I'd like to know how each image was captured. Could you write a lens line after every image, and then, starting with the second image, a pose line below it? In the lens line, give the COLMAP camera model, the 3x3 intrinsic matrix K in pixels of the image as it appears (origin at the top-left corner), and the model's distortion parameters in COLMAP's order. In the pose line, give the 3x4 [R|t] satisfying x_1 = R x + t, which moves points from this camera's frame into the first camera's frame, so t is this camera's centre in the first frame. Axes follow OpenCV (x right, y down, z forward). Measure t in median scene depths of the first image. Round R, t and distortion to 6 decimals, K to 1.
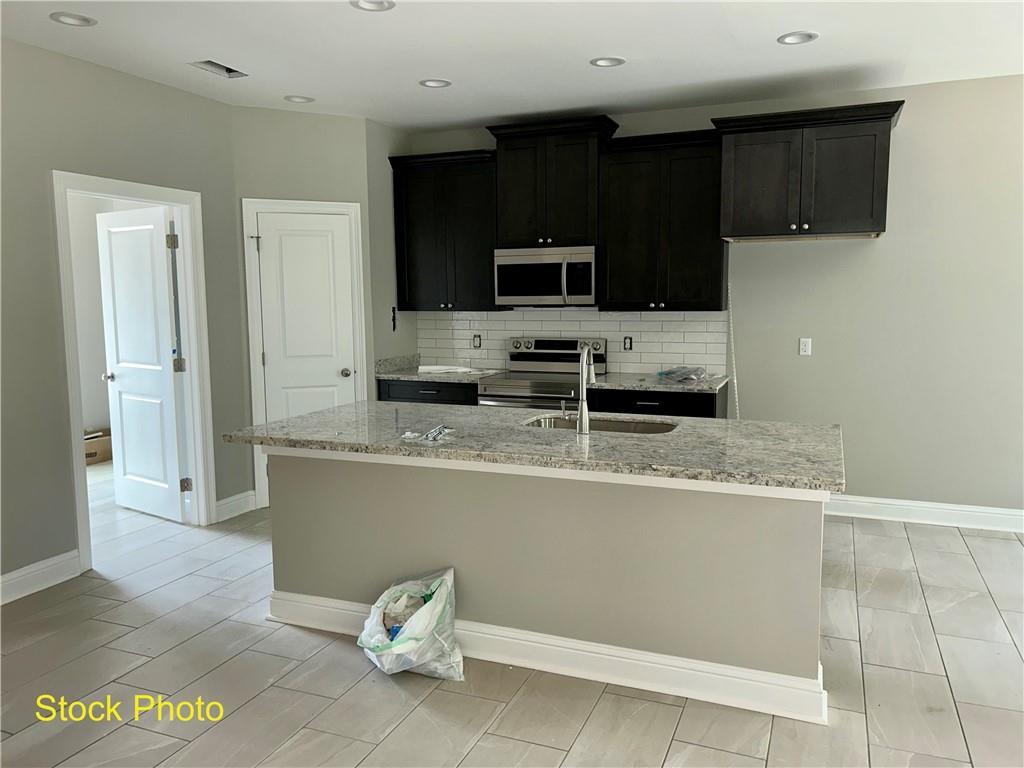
lens RADIAL K [[761.9, 0, 512.0], [0, 761.9, 384.0], [0, 0, 1]] dist [0.065056, -0.121929]
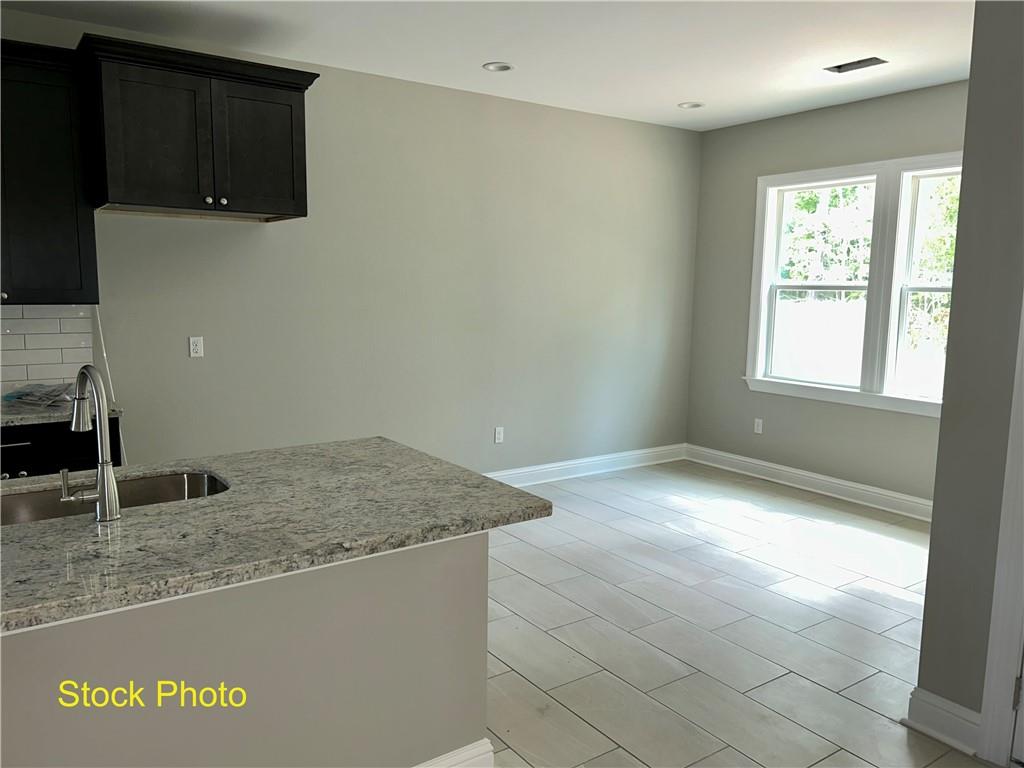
lens RADIAL K [[761.9, 0, 512.0], [0, 761.9, 384.0], [0, 0, 1]] dist [0.065056, -0.121929]
pose [[0.525866, -0.093915, 0.845366, -0.168095], [0.083118, 0.994803, 0.058813, -0.033635], [-0.846496, 0.039337, 0.530939, 0.310944]]
